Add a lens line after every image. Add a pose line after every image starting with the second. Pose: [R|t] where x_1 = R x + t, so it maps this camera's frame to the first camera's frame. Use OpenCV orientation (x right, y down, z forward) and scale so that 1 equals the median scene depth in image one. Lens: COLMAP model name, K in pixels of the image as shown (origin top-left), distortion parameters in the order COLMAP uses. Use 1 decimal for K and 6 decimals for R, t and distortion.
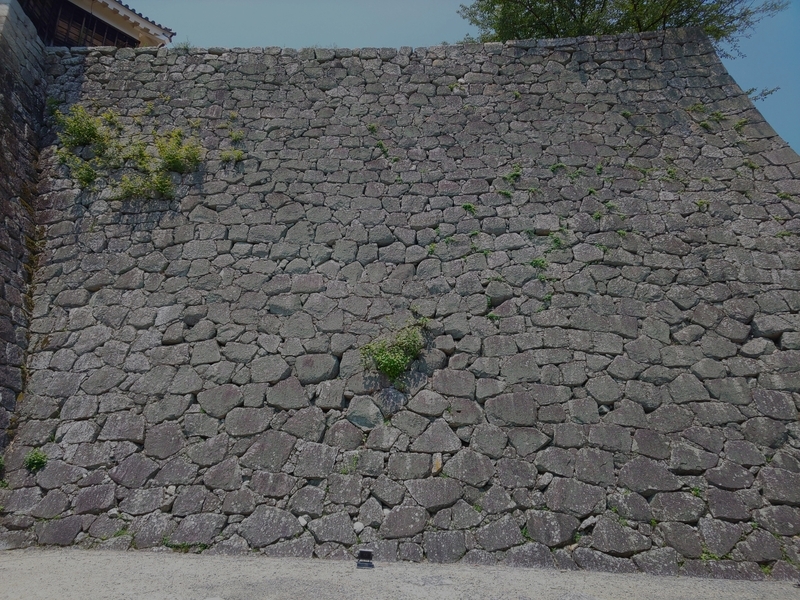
lens RADIAL K [[516.2, 0, 393.7], [0, 516.2, 319.6], [0, 0, 1]] dist [0.006158, -0.019019]
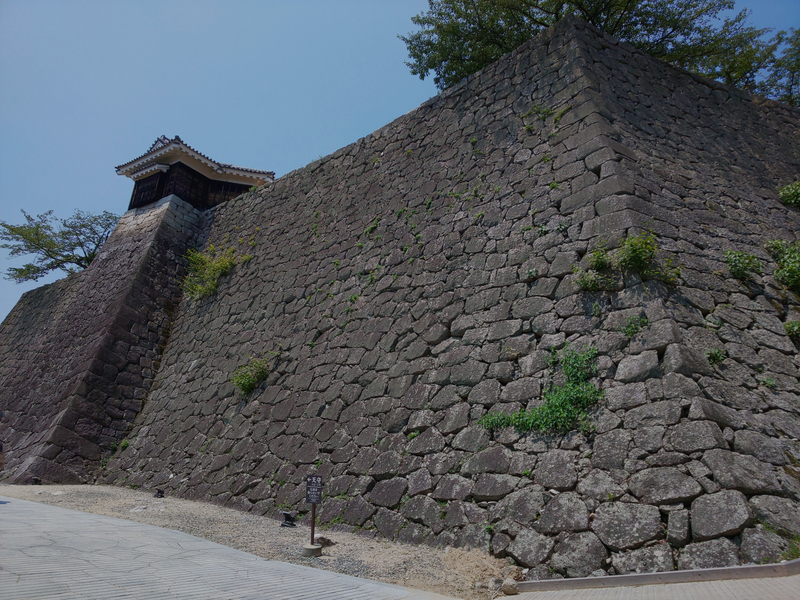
lens RADIAL K [[516.2, 0, 409.3], [0, 516.2, 320.2], [0, 0, 1]] dist [0.006158, -0.019019]
pose [[0.795465, -0.144783, -0.588450, 1.223506], [0.115825, 0.989463, -0.086876, 0.079390], [0.594828, 0.000949, 0.803853, 0.038331]]
